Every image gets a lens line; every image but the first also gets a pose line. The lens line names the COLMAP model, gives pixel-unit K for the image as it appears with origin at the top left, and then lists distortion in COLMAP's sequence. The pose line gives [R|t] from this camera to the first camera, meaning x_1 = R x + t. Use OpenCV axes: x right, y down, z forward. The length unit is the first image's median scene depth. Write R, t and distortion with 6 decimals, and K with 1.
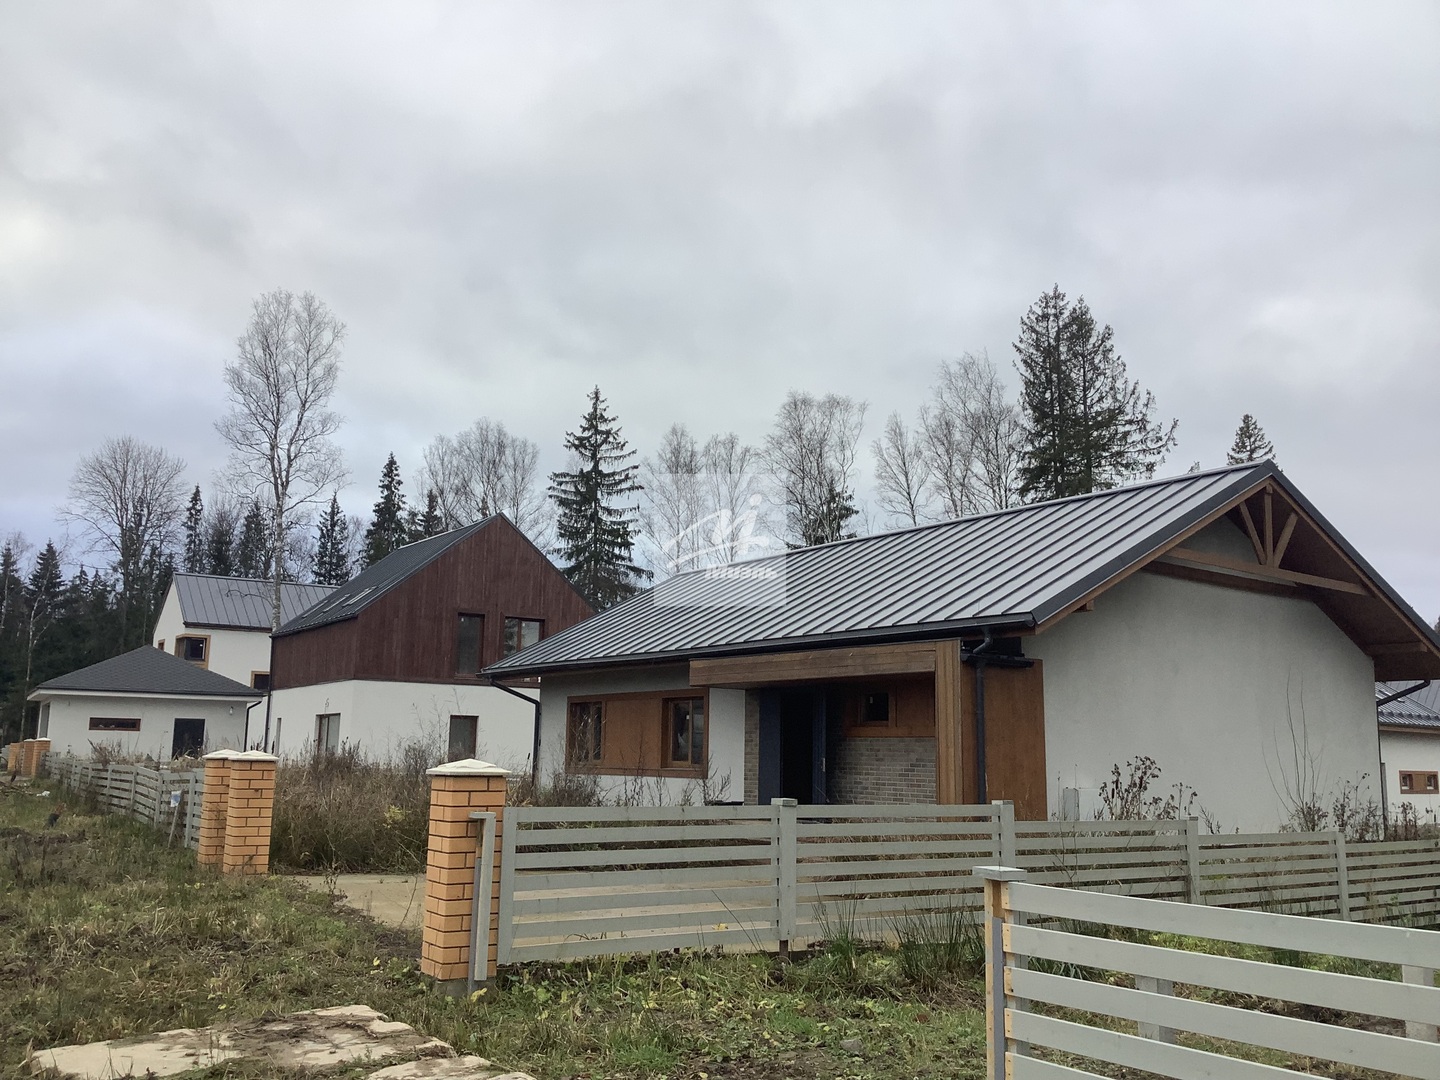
lens RADIAL K [[1309.7, 0, 713.7], [0, 1309.7, 534.4], [0, 0, 1]] dist [0.098506, -0.232451]
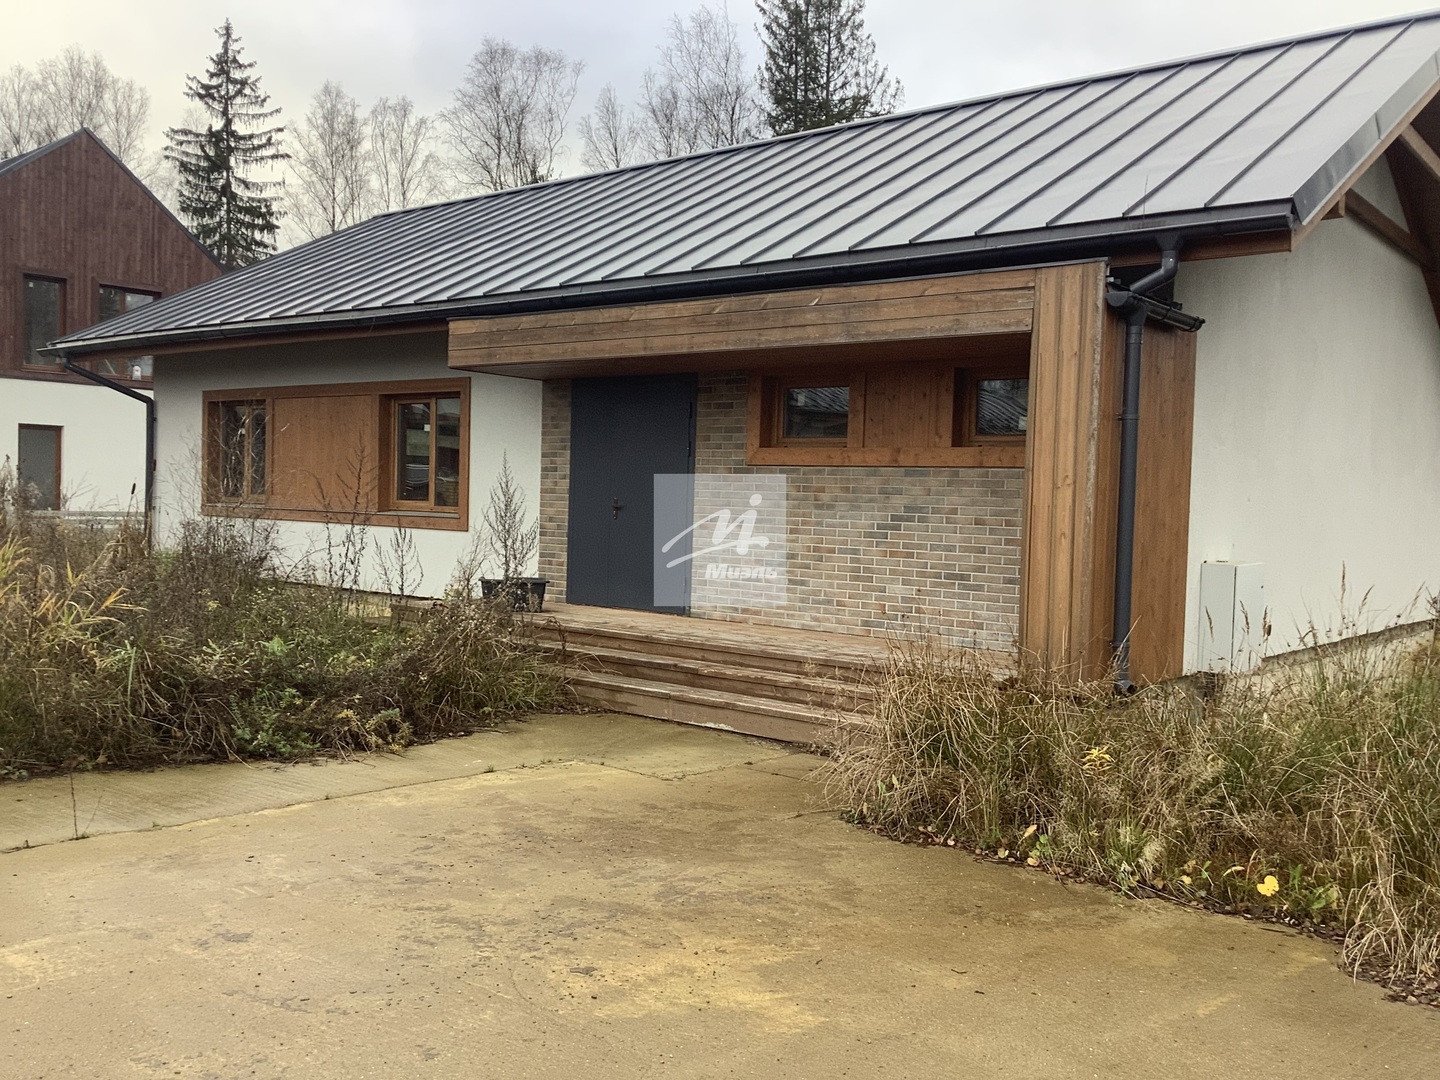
lens RADIAL K [[1309.7, 0, 713.7], [0, 1309.7, 534.4], [0, 0, 1]] dist [0.098506, -0.232451]
pose [[0.965448, 0.001474, 0.260593, -0.015412], [-0.054363, 0.979122, 0.195867, 0.019988], [-0.254864, -0.203266, 0.945371, 0.125987]]
